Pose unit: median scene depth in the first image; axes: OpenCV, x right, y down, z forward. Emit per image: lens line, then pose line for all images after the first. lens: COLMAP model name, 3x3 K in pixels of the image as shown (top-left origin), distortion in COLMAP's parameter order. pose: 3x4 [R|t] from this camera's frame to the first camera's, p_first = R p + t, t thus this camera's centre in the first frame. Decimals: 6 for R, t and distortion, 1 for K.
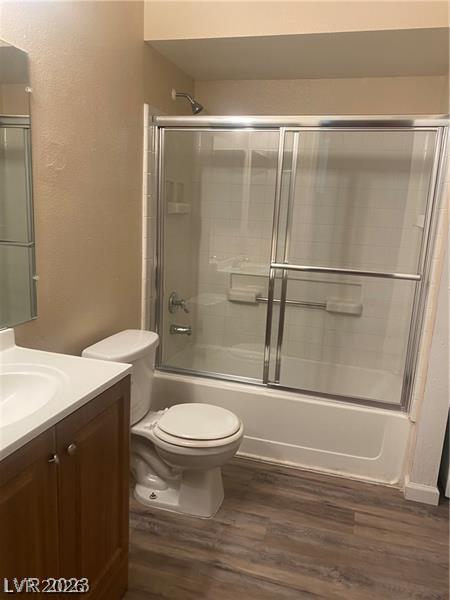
lens RADIAL K [[463.9, 0, 227.9], [0, 463.9, 300.7], [0, 0, 1]] dist [0.053956, -0.056947]
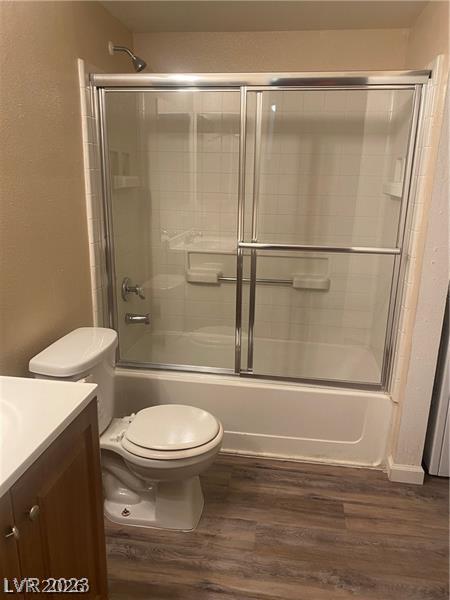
lens RADIAL K [[463.9, 0, 229.1], [0, 463.9, 299.8], [0, 0, 1]] dist [0.053956, -0.056947]
pose [[0.990191, -0.066189, 0.123048, -0.043402], [0.057464, 0.995664, 0.073152, -0.037446], [-0.127356, -0.065364, 0.989701, 0.106263]]
